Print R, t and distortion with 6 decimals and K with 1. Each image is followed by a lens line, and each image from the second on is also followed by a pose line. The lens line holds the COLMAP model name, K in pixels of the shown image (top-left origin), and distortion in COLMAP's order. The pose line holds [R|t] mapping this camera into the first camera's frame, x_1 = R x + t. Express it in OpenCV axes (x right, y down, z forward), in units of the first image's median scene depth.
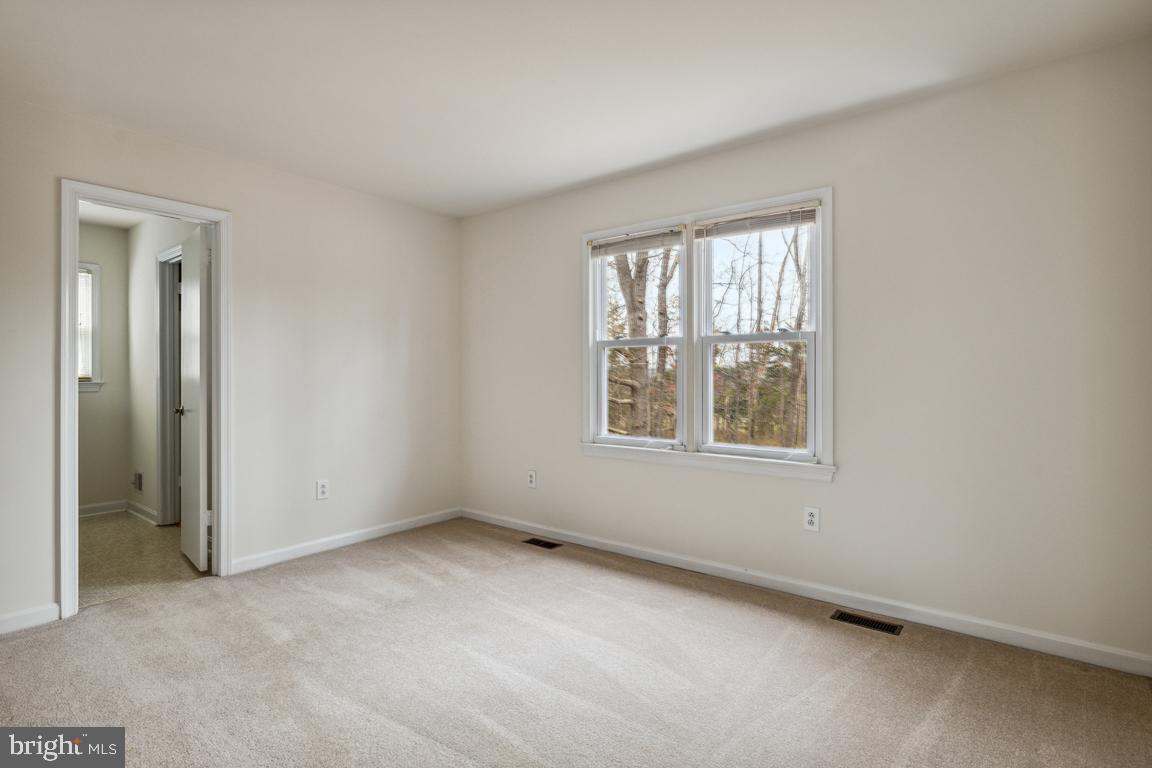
lens RADIAL K [[582.1, 0, 578.8], [0, 582.1, 368.6], [0, 0, 1]] dist [0.001969, 0.000722]
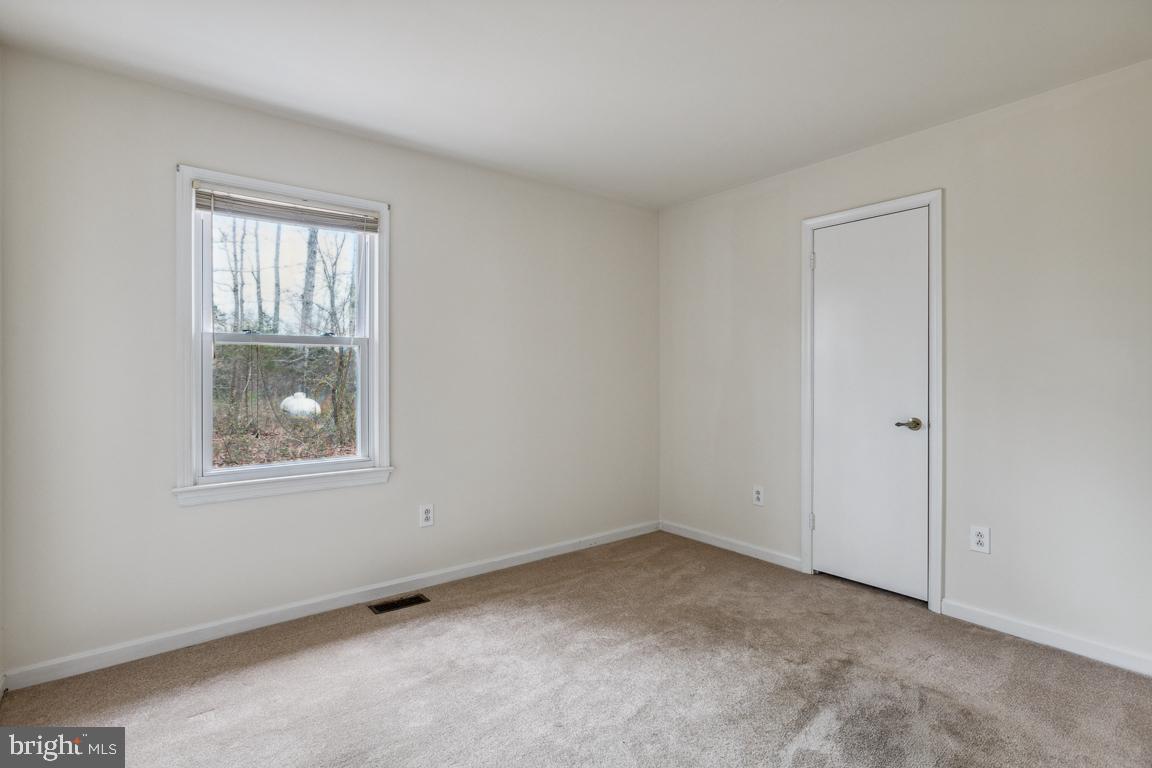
lens RADIAL K [[582.1, 0, 578.8], [0, 582.1, 368.6], [0, 0, 1]] dist [0.001969, 0.000722]
pose [[0.230762, 0.015922, 0.972880, -0.409846], [-0.000818, 0.999869, -0.016170, 0.004245], [-0.973010, 0.002936, 0.230745, 0.328148]]
